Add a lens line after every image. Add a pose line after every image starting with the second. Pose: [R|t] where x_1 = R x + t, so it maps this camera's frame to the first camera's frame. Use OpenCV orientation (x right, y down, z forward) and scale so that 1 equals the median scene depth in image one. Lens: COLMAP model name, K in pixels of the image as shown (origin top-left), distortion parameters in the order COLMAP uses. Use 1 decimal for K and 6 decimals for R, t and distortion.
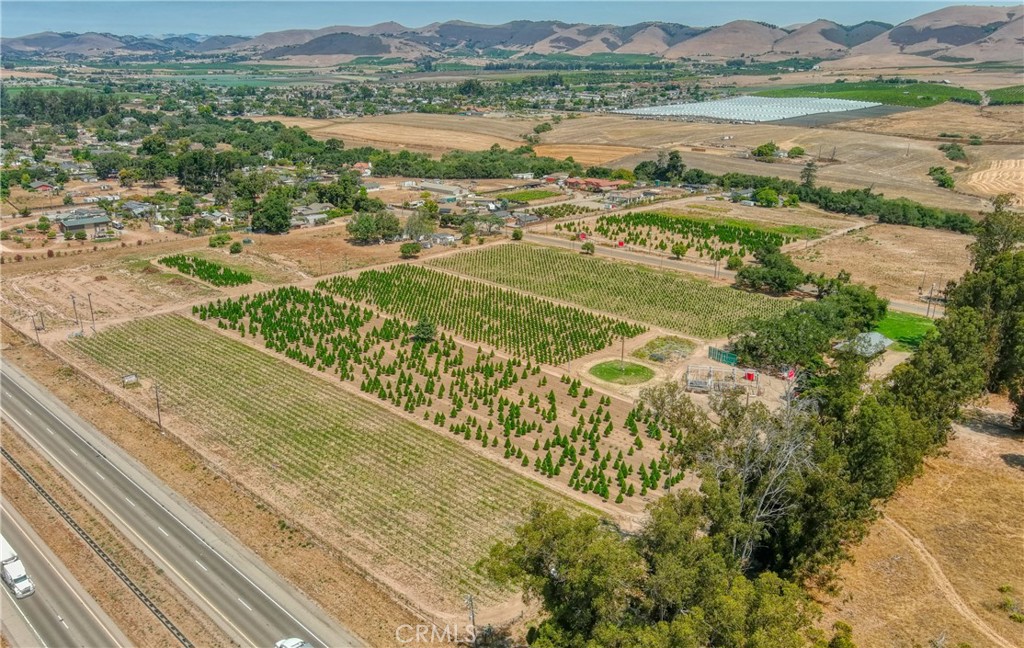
lens RADIAL K [[830.9, 0, 514.0], [0, 830.9, 324.9], [0, 0, 1]] dist [0.001281, -0.006262]
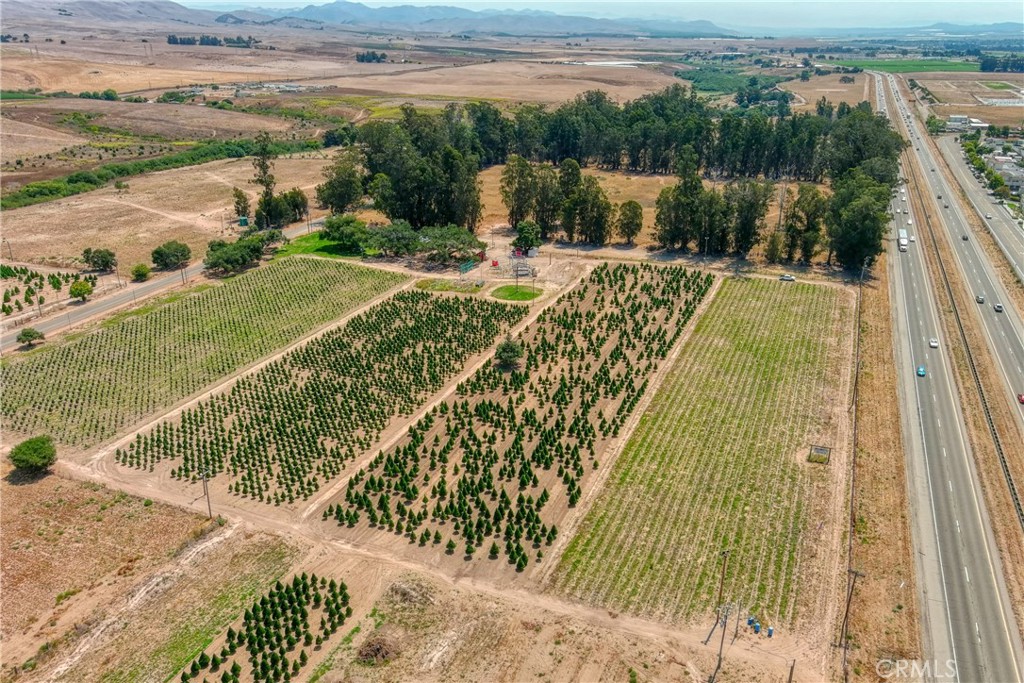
lens RADIAL K [[787.8, 0, 513.1], [0, 787.8, 341.3], [0, 0, 1]] dist [0.021501, -0.007265]
pose [[-0.360316, -0.353214, 0.863372, -0.658210], [0.281730, 0.841116, 0.461685, -0.308777], [-0.889270, 0.409590, -0.203556, 0.929785]]
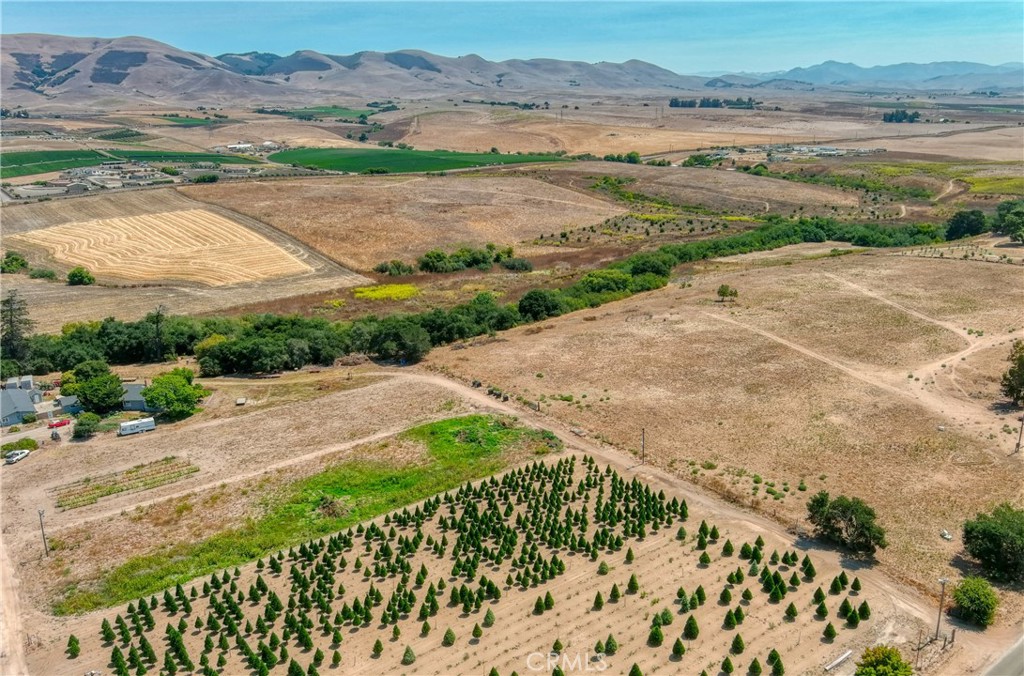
lens RADIAL K [[817.3, 0, 509.9], [0, 817.3, 339.5], [0, 0, 1]] dist [-0.001464, -0.000664]
pose [[0.178578, -0.292521, 0.939437, -0.061736], [0.328605, 0.917694, 0.223286, -0.340646], [-0.927431, 0.268829, 0.260004, 1.156620]]
